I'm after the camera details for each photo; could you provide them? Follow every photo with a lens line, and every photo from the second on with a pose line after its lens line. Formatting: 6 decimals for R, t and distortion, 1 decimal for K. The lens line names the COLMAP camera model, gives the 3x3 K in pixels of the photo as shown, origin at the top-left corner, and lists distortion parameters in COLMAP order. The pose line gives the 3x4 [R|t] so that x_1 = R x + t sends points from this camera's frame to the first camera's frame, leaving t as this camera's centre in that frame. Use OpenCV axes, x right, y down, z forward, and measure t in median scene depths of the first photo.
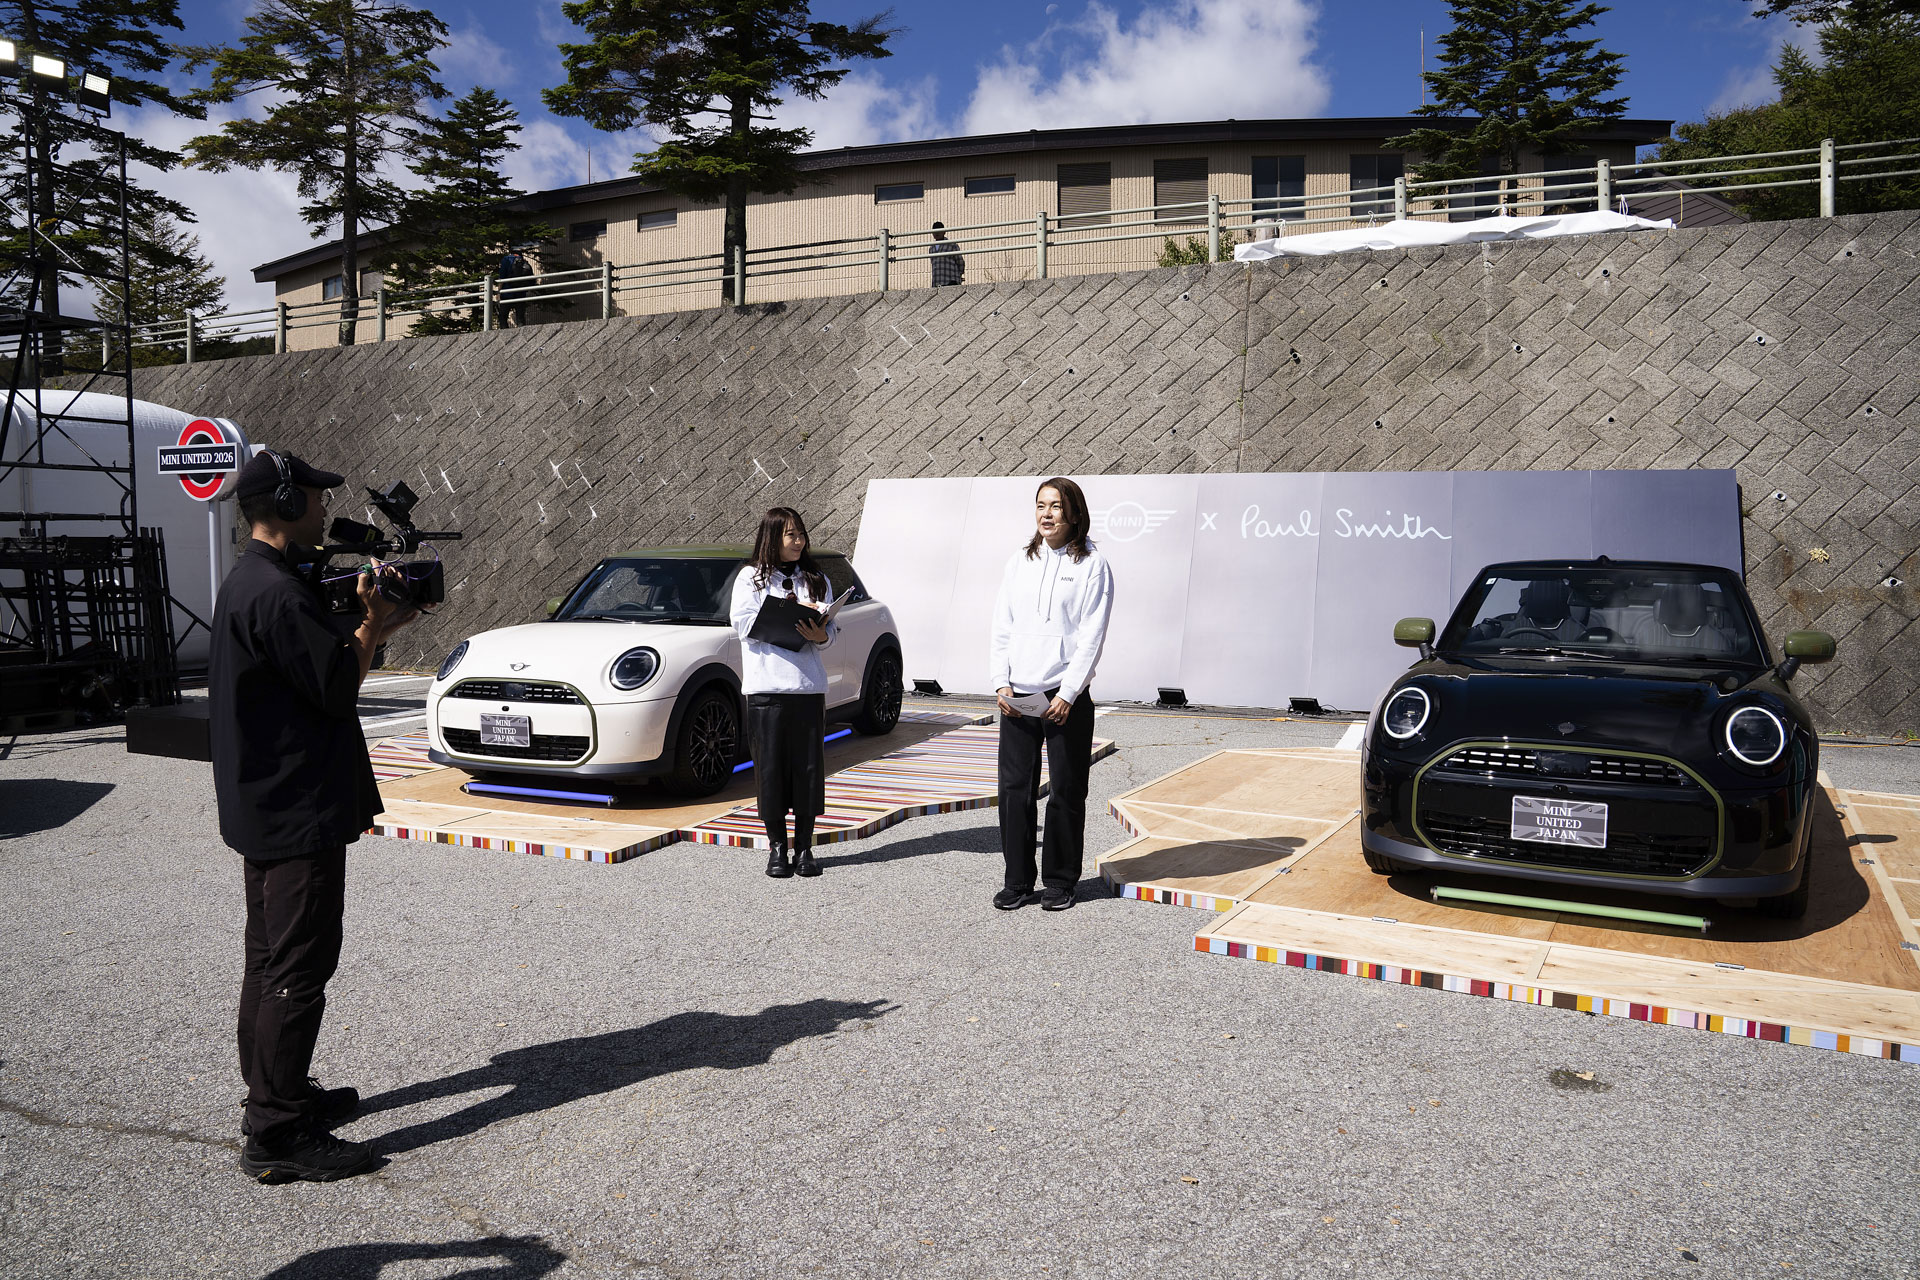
lens RADIAL K [[1360.3, 0, 960.0], [0, 1360.3, 640.0], [0, 0, 1]] dist [-0.132791, 0.098966]
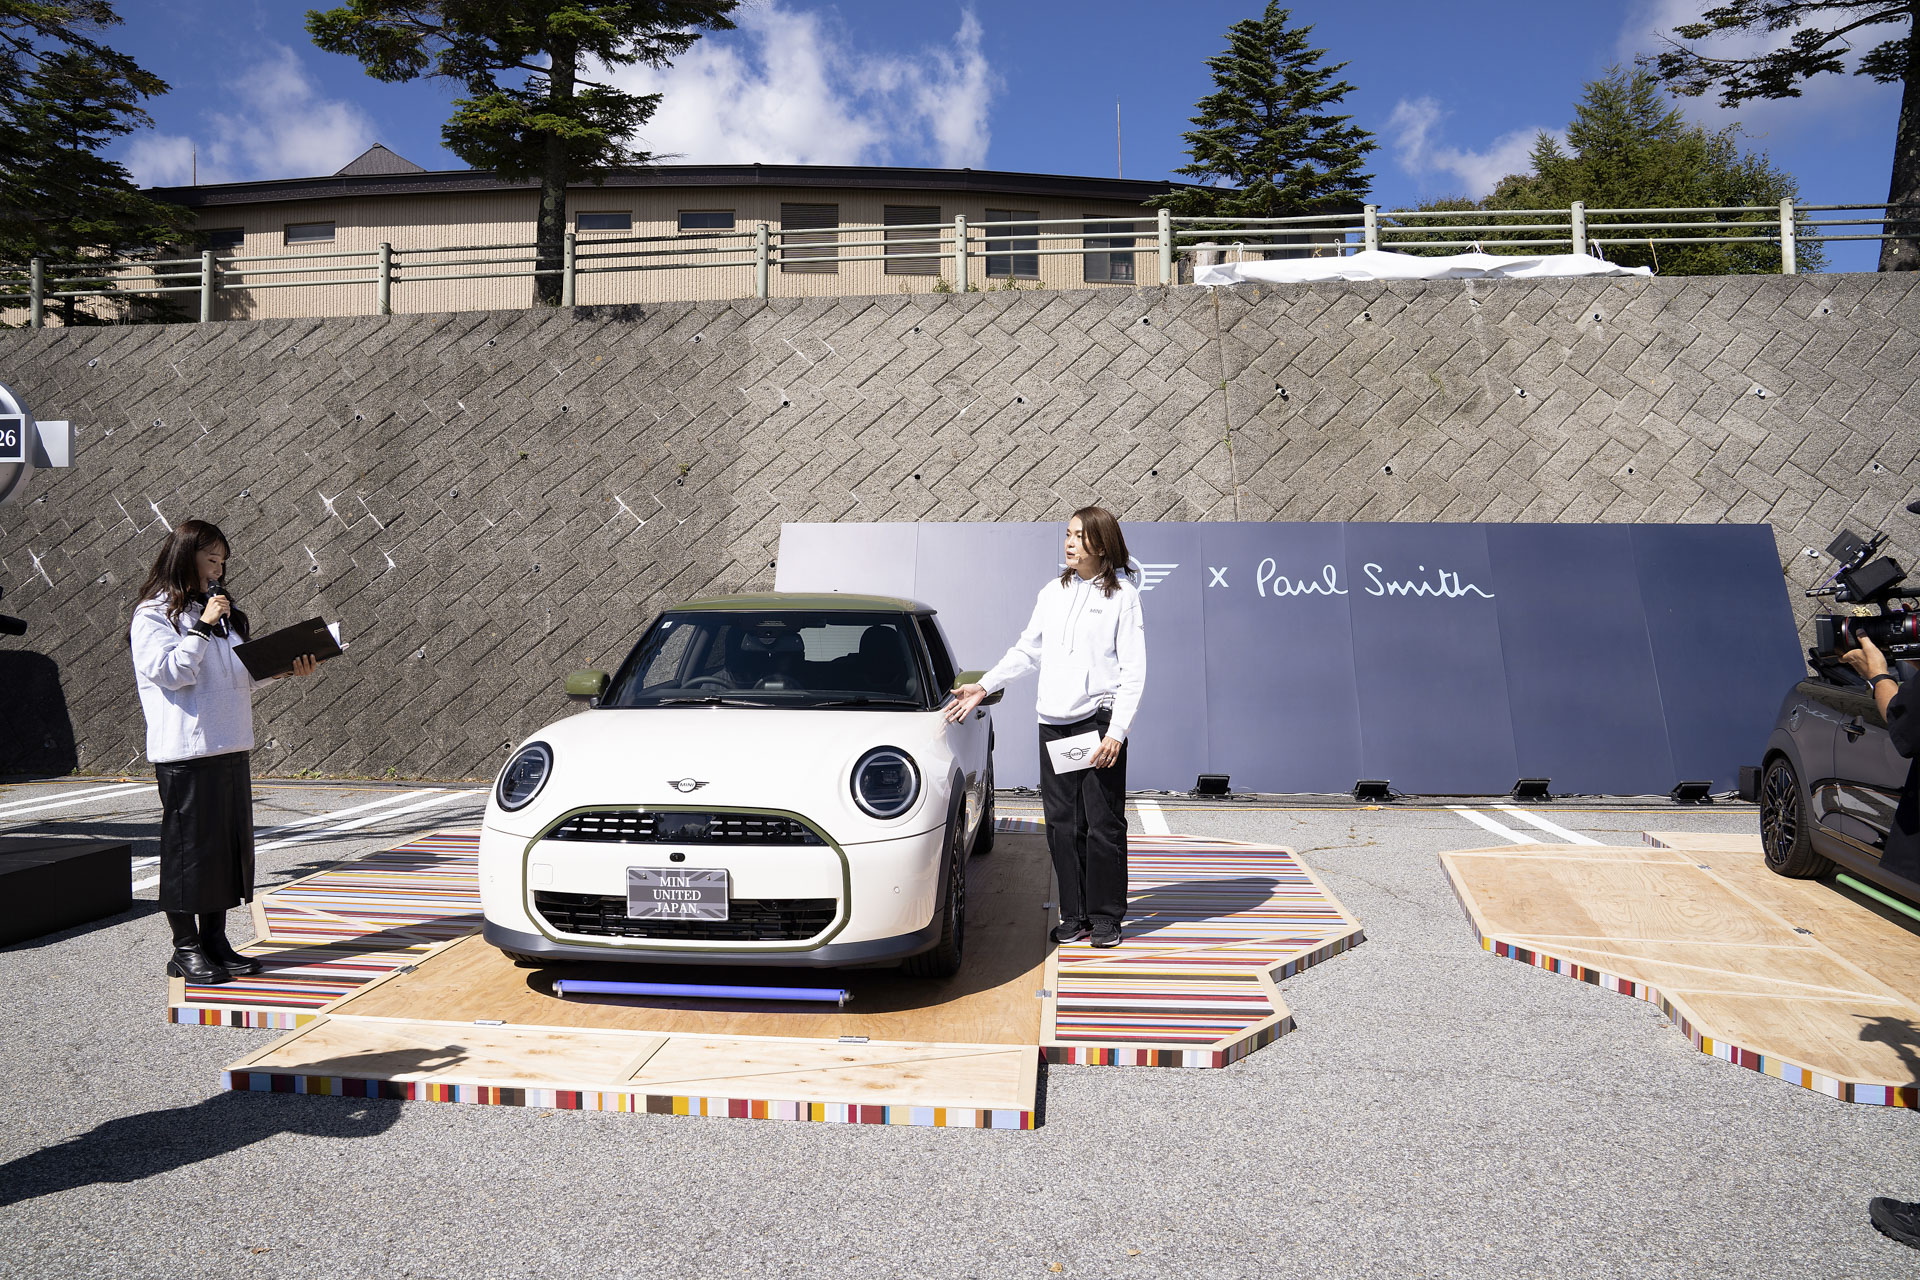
lens RADIAL K [[1381.7, 0, 960.0], [0, 1381.7, 640.0], [0, 0, 1]] dist [-0.125524, 0.104430]
pose [[0.958508, -0.002427, 0.285054, -0.204135], [0.017692, 0.998543, -0.050989, -0.005903], [-0.284515, 0.053916, 0.957154, 0.199008]]
